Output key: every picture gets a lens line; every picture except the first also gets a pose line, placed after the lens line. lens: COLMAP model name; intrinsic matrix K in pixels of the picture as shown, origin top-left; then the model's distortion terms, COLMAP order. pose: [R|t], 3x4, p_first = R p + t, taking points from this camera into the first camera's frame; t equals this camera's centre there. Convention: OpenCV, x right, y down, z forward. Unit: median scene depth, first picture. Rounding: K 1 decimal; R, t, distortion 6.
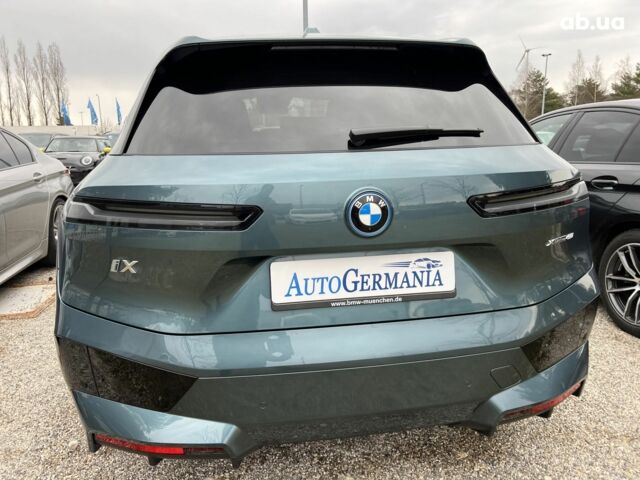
lens RADIAL K [[476.2, 0, 313.7], [0, 476.2, 231.3], [0, 0, 1]] dist [0.084082, -0.094791]
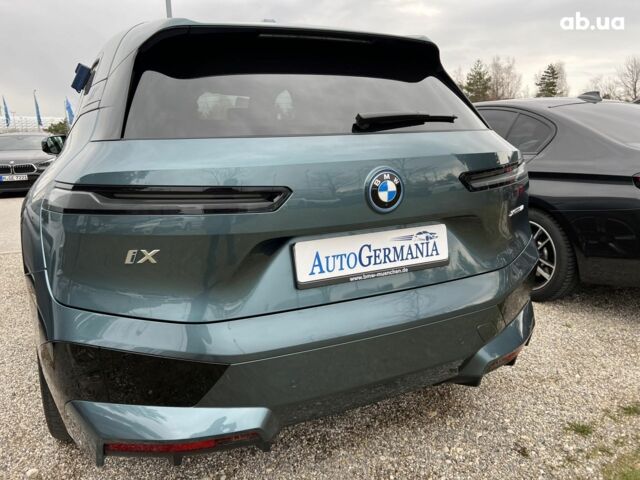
lens RADIAL K [[476.2, 0, 313.8], [0, 476.2, 227.1], [0, 0, 1]] dist [0.084082, -0.094791]
pose [[0.962205, -0.054992, 0.266715, -0.308440], [0.058591, 0.998267, -0.005549, 0.038495], [-0.265947, 0.020966, 0.963760, 0.005588]]
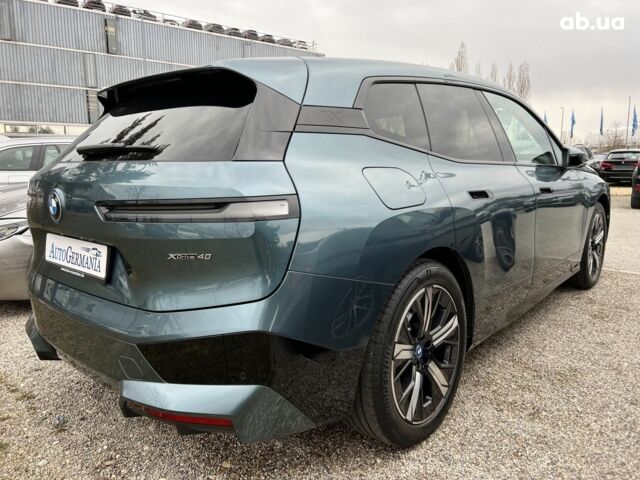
lens RADIAL K [[476.2, 0, 318.4], [0, 476.2, 230.0], [0, 0, 1]] dist [0.084082, -0.094791]
pose [[0.643818, 0.124437, -0.754993, 1.585266], [-0.146320, 0.988501, 0.038149, -0.126795], [0.751058, 0.085910, 0.654623, 0.609681]]
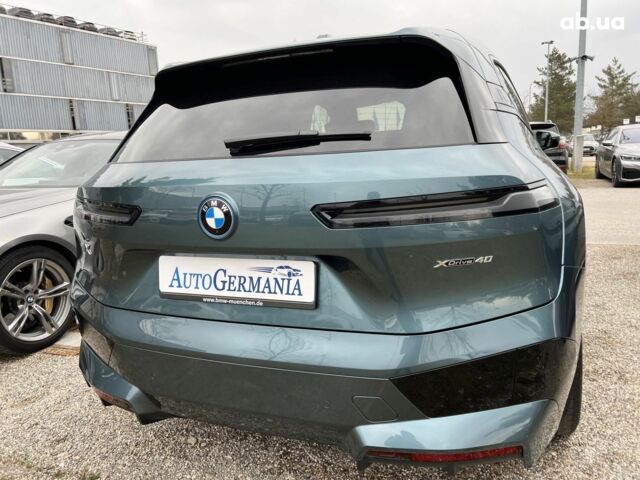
lens RADIAL K [[476.2, 0, 317.8], [0, 476.2, 238.1], [0, 0, 1]] dist [0.084082, -0.094791]
pose [[0.854891, 0.069222, -0.514168, 0.798294], [-0.064996, 0.997541, 0.026230, -0.031308], [0.514720, 0.010995, 0.857288, 0.192615]]
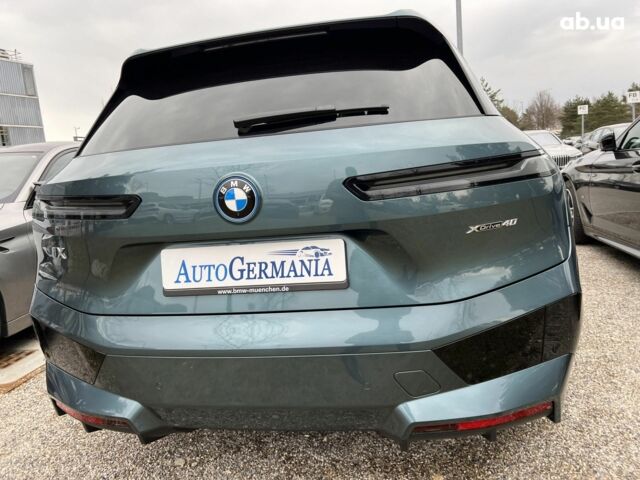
lens RADIAL K [[476.2, 0, 315.4], [0, 476.2, 231.8], [0, 0, 1]] dist [0.084082, -0.094791]
pose [[0.940045, -0.014976, -0.340723, 0.565185], [0.005558, 0.999575, -0.028601, 0.055532], [0.341006, 0.024993, 0.939729, 0.117210]]
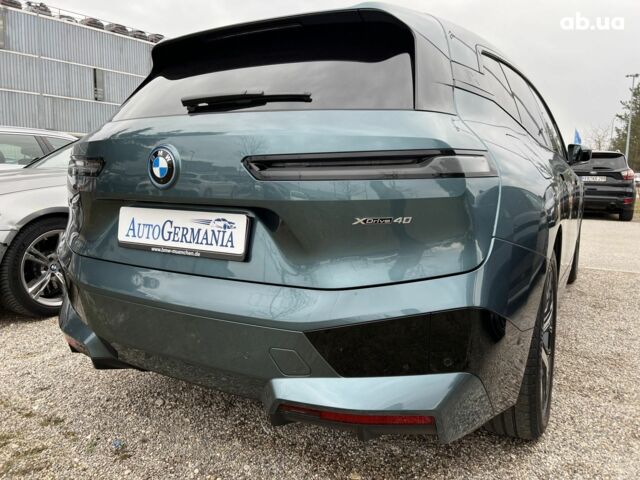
lens RADIAL K [[476.2, 0, 323.3], [0, 476.2, 234.6], [0, 0, 1]] dist [0.084082, -0.094791]
pose [[0.782749, 0.107919, -0.612908, 1.042303], [-0.144992, 0.989372, -0.010964, 0.071246], [0.605211, 0.097449, 0.790078, 0.329650]]
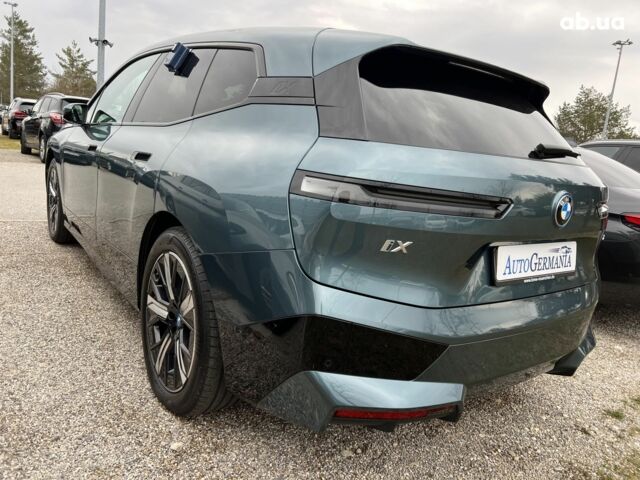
lens RADIAL K [[476.2, 0, 322.9], [0, 476.2, 228.7], [0, 0, 1]] dist [0.084082, -0.094791]
pose [[0.878579, 0.039340, 0.475974, -1.015127], [-0.041283, 0.999127, -0.006377, 0.044975], [-0.475809, -0.014047, 0.879436, 0.139070]]
